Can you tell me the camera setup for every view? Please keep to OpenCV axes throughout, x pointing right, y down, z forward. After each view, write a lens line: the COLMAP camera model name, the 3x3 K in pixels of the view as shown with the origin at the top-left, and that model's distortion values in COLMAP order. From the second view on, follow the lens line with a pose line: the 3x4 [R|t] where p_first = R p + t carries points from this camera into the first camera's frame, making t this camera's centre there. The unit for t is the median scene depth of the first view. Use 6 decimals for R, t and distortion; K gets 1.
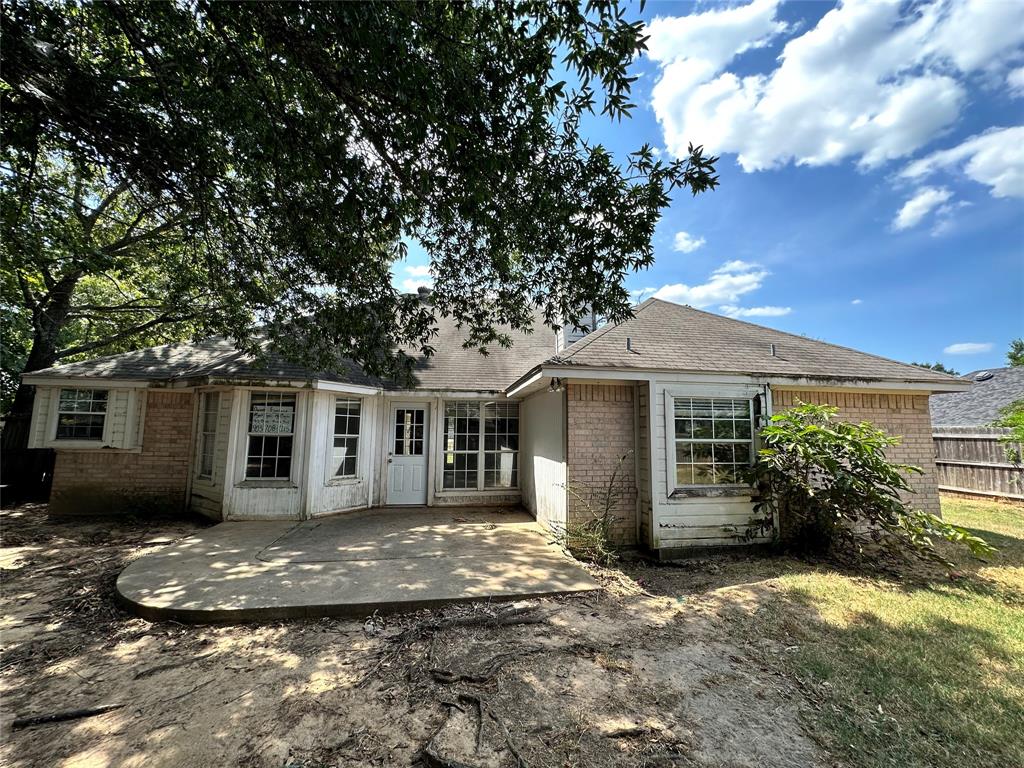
lens RADIAL K [[409.3, 0, 513.6], [0, 409.3, 386.4], [0, 0, 1]] dist [-0.000643, -0.000104]
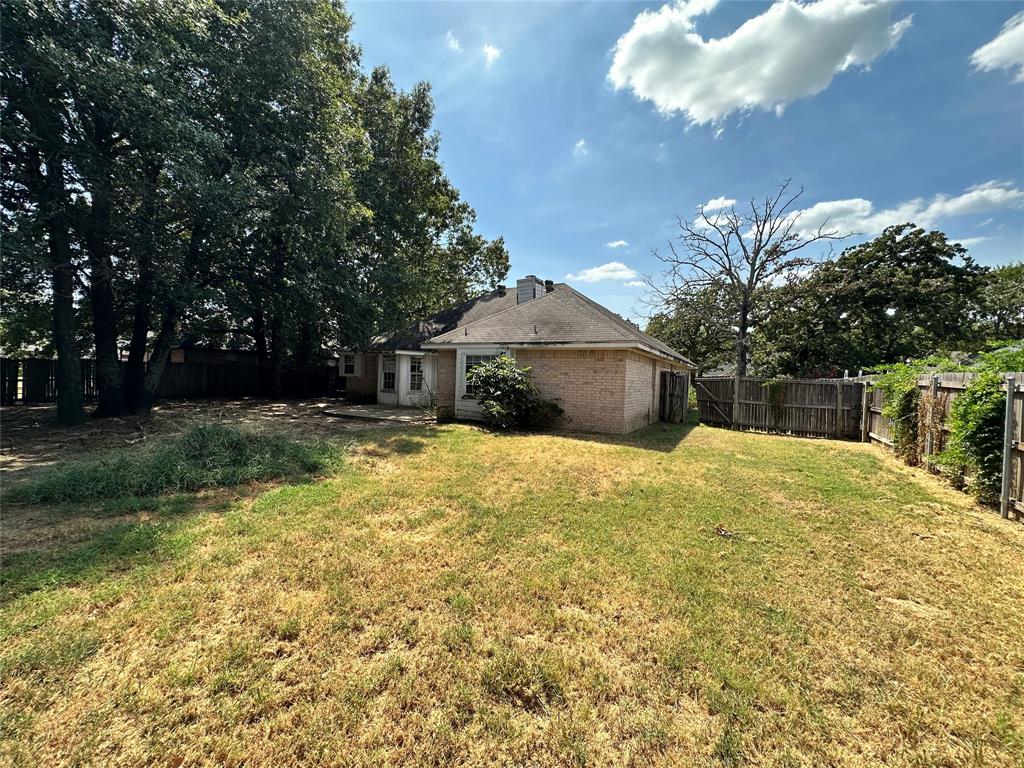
lens RADIAL K [[409.3, 0, 511.9], [0, 409.3, 381.3], [0, 0, 1]] dist [-0.000643, -0.000104]
pose [[0.768053, 0.020983, -0.640042, 1.657958], [0.043183, 0.995491, 0.084456, -0.008089], [0.638929, -0.092506, 0.763684, -0.470109]]
